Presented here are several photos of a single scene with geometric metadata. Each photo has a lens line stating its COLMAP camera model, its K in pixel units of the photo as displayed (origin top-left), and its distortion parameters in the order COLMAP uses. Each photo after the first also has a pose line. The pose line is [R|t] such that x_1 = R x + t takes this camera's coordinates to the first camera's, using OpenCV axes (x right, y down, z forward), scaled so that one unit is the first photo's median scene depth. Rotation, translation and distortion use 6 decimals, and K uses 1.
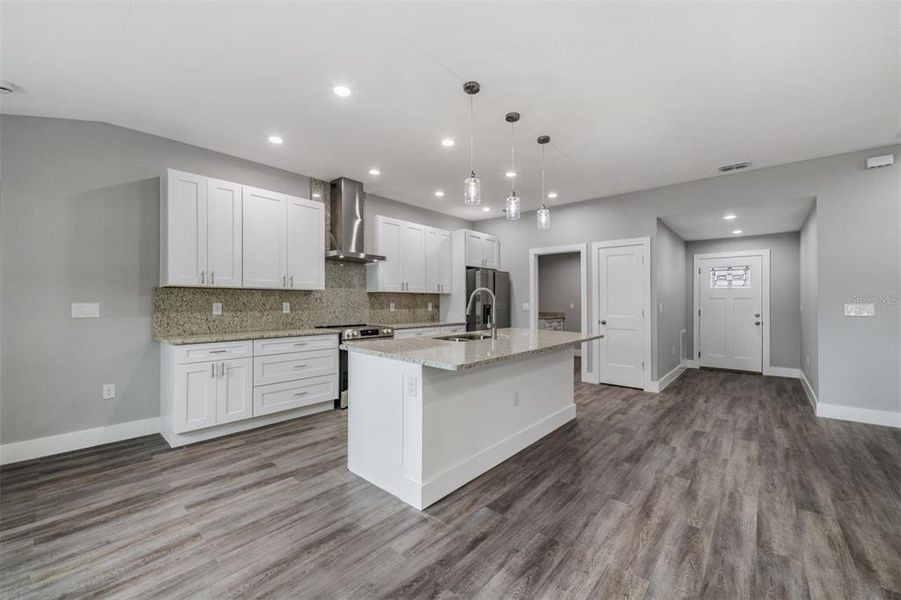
lens RADIAL K [[359.4, 0, 454.9], [0, 359.4, 297.6], [0, 0, 1]] dist [0.000360, -0.007643]
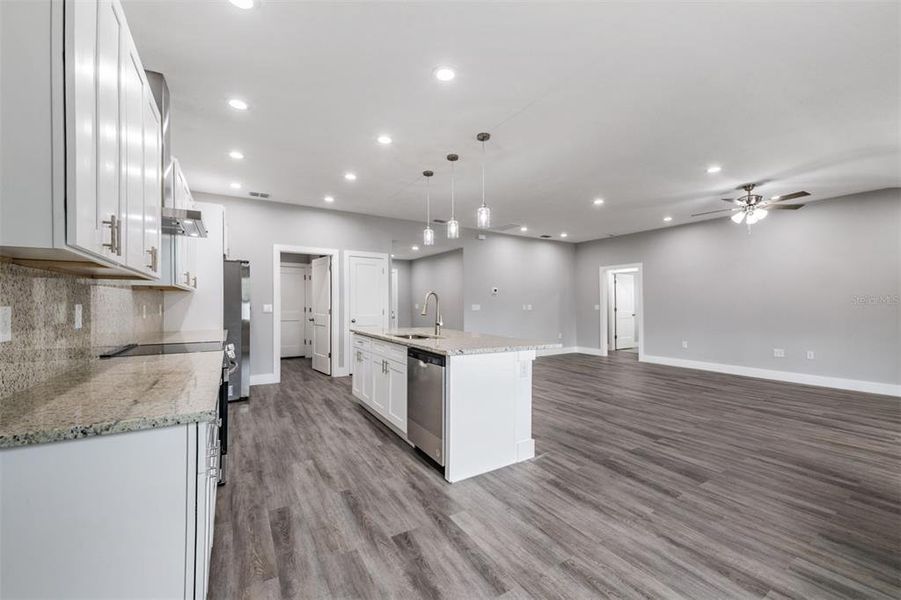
lens RADIAL K [[351.8, 0, 462.4], [0, 351.8, 302.4], [0, 0, 1]] dist [-0.000729, -0.007319]
pose [[0.282548, 0.002348, 0.959250, -0.862917], [-0.016883, 0.999854, 0.002525, 0.000396], [-0.959104, -0.016908, 0.282547, 0.525610]]
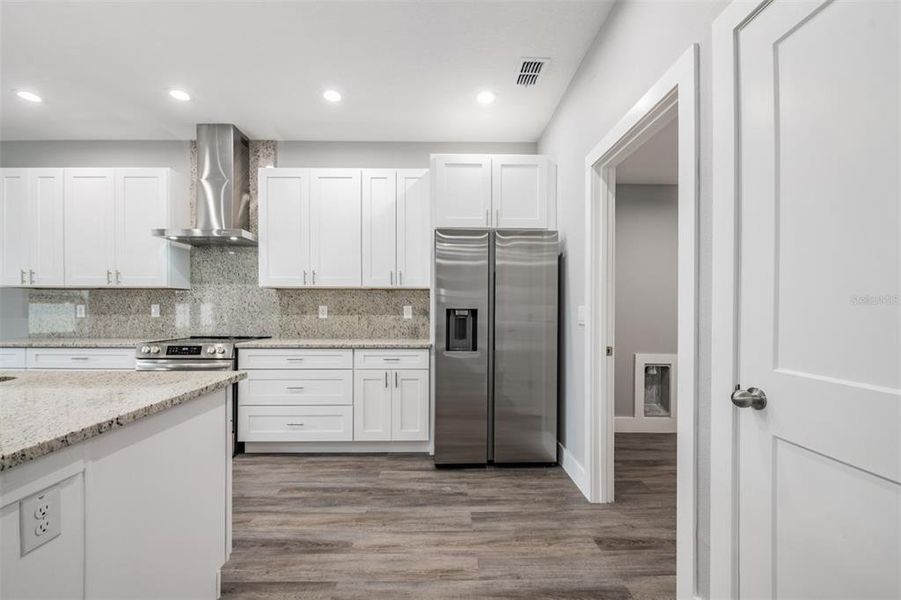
lens RADIAL K [[360.5, 0, 452.1], [0, 360.5, 307.1], [0, 0, 1]] dist [-0.009341, -0.000104]
pose [[0.660726, 0.000862, -0.750627, 0.687086], [0.009035, 0.999918, 0.009101, 0.021775], [0.750573, -0.012795, 0.660664, 1.137181]]
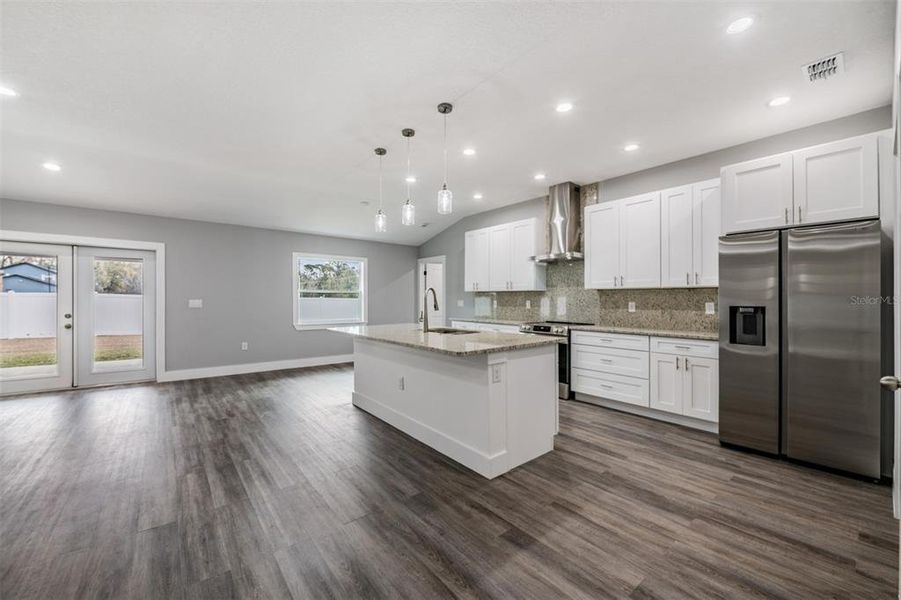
lens RADIAL K [[359.4, 0, 454.9], [0, 359.4, 297.6], [0, 0, 1]] dist [0.000360, -0.007643]
pose [[-0.174662, -0.005098, -0.984615, 1.055949], [0.012189, 0.999899, -0.007339, 0.010158], [0.984553, -0.013284, -0.174582, 1.131731]]
